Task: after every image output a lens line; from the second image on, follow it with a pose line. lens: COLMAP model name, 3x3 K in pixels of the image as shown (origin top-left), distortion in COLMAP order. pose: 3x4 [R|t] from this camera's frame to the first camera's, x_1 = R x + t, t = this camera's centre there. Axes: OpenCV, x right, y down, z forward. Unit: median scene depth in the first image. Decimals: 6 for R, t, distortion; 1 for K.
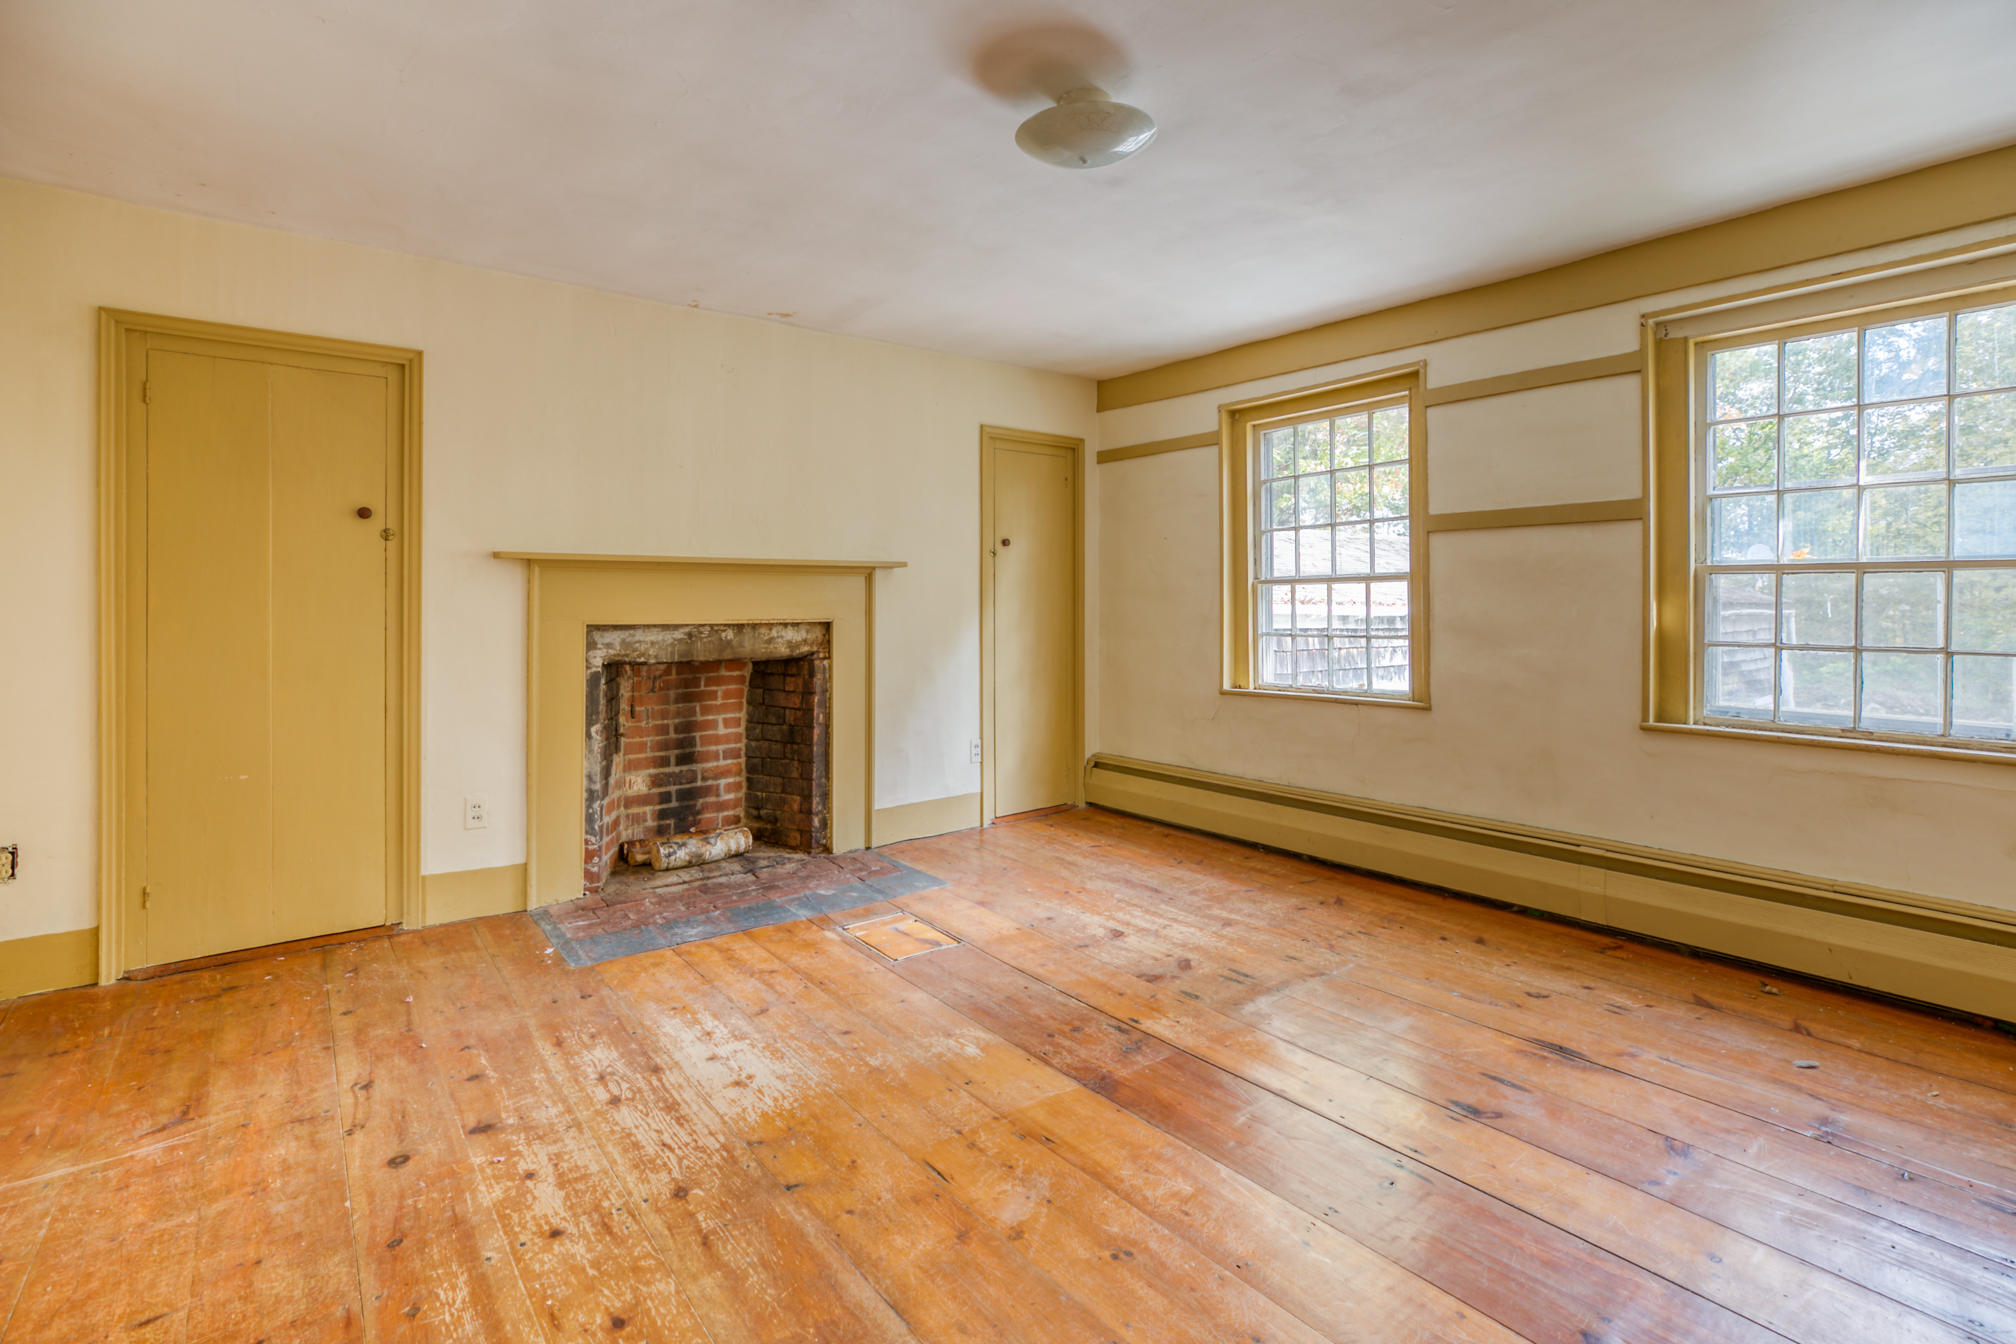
lens RADIAL K [[932.2, 0, 1006.0], [0, 932.2, 648.1], [0, 0, 1]] dist [-0.022249, 0.013869]
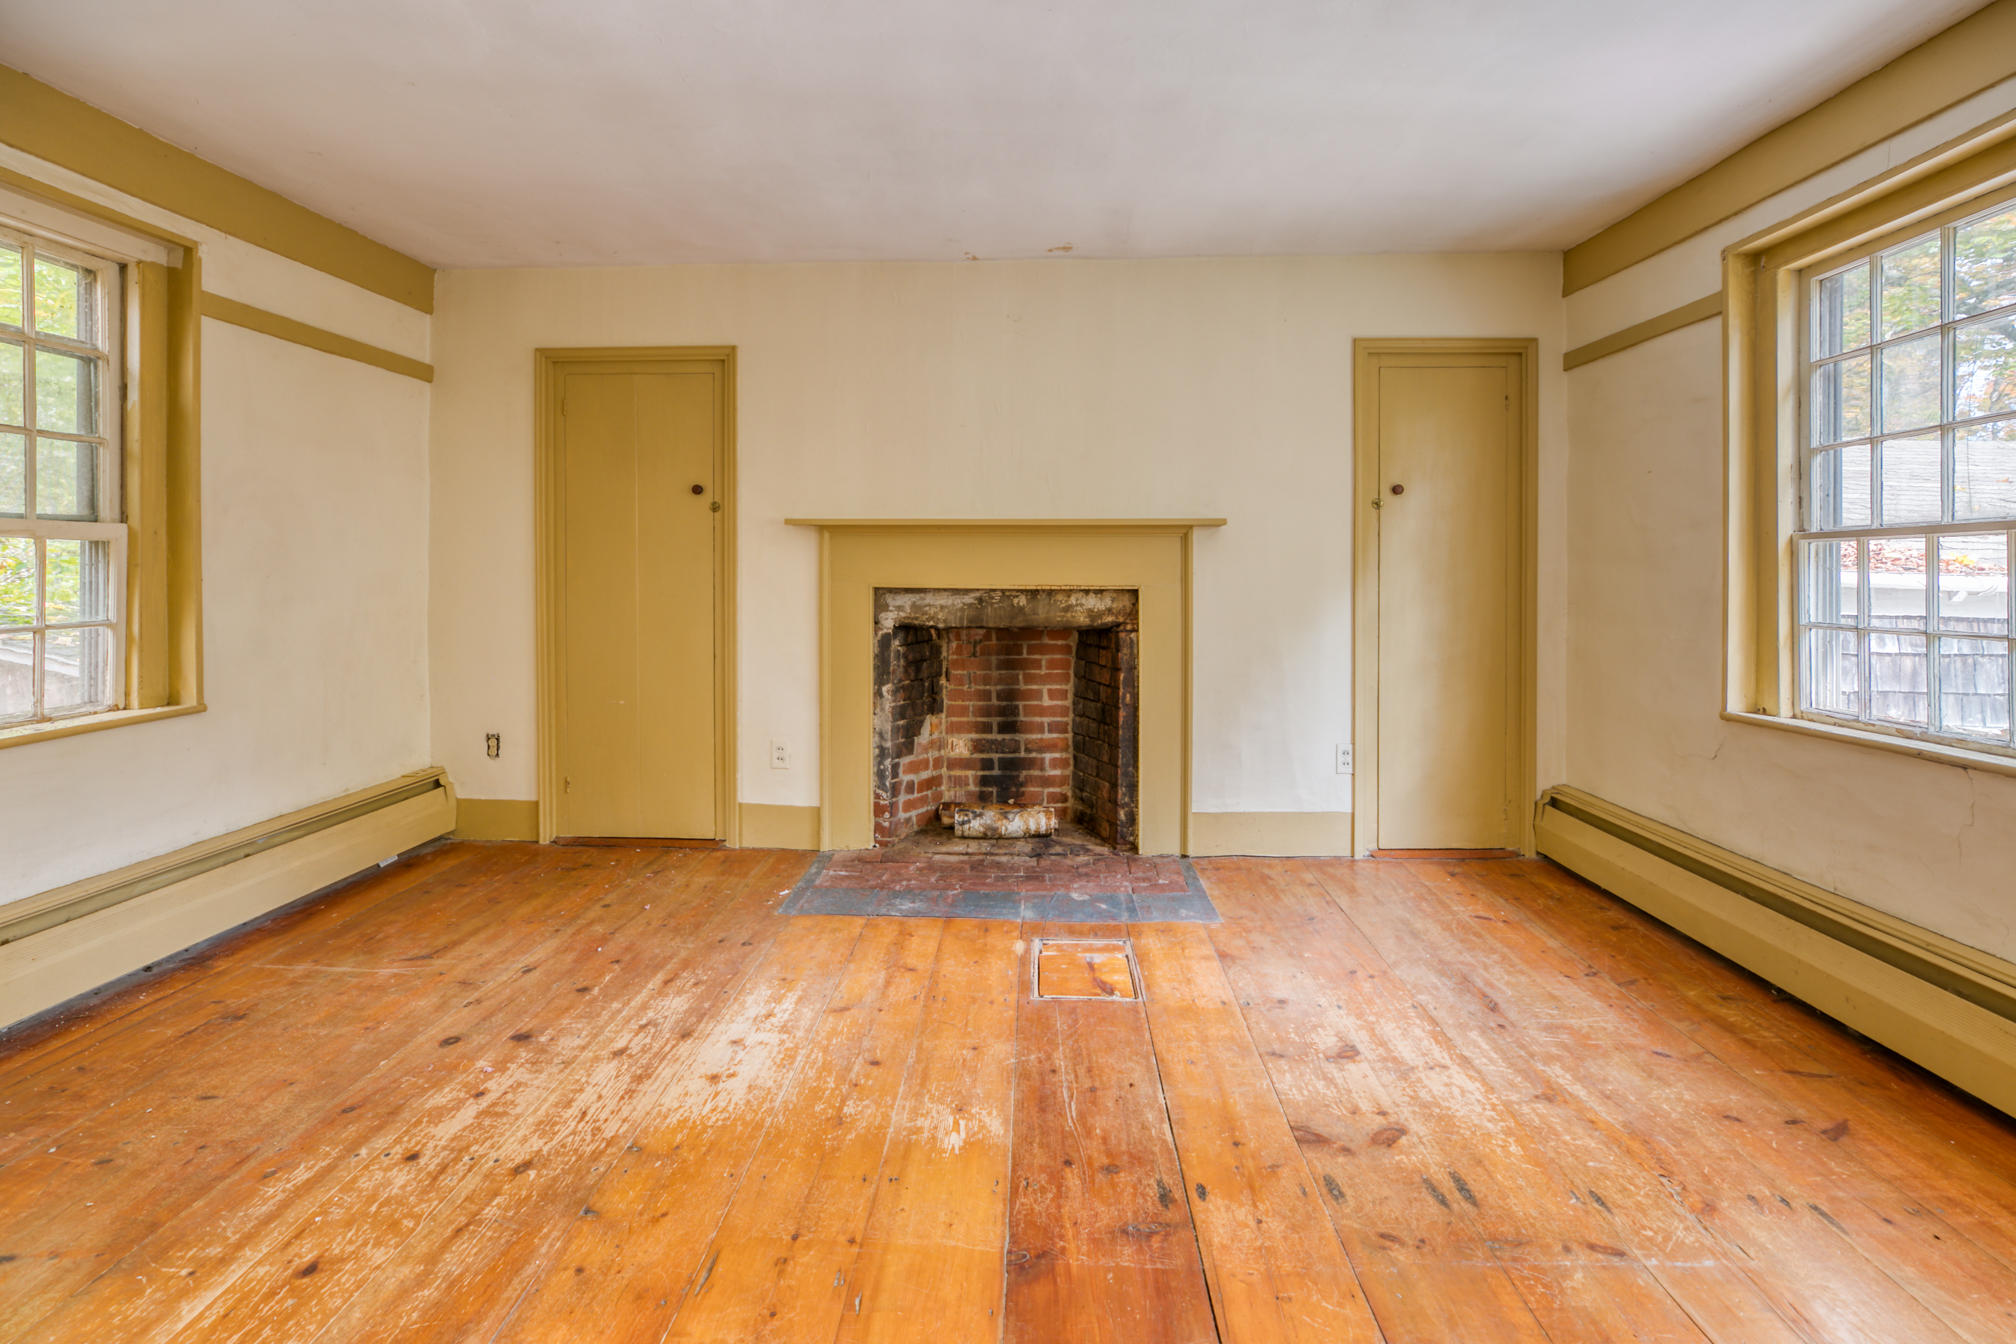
lens RADIAL K [[943.1, 0, 1011.3], [0, 943.1, 607.5], [0, 0, 1]] dist [-0.020242, 0.010695]
pose [[0.767125, 0.031177, -0.640739, 0.308681], [-0.035983, 0.999337, 0.005545, -0.012712], [0.640487, 0.018802, 0.767739, 0.262584]]
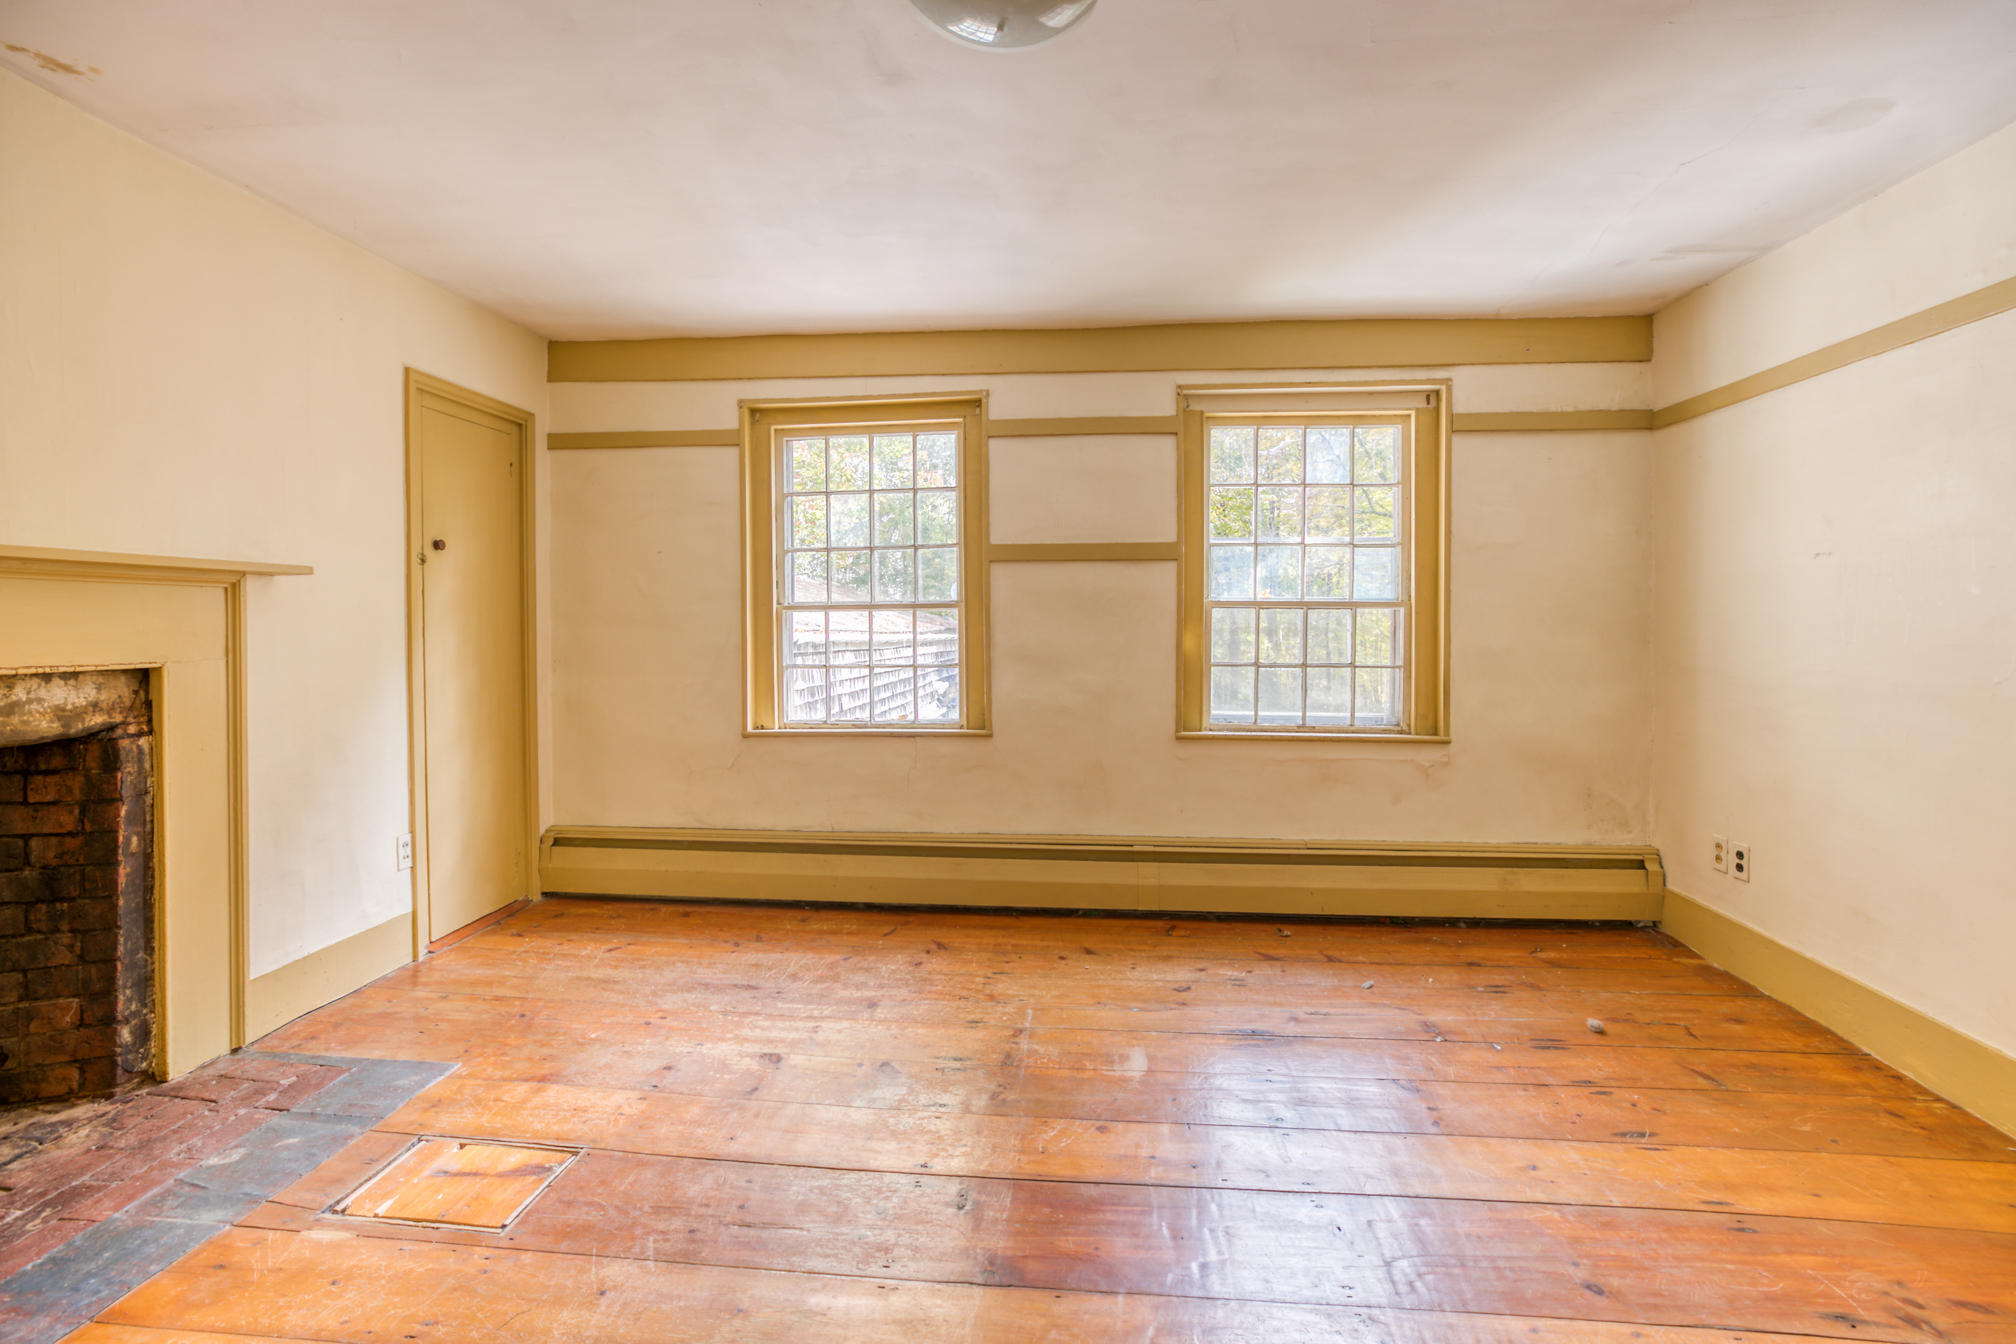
lens RADIAL K [[916.6, 0, 1008.0], [0, 916.6, 672.0], [0, 0, 1]] dist [-0.023028, 0.014416]
pose [[0.695190, -0.034546, 0.717995, -0.239514], [0.034604, 0.999295, 0.014576, -0.017263], [-0.717992, 0.014713, 0.695896, 0.276669]]
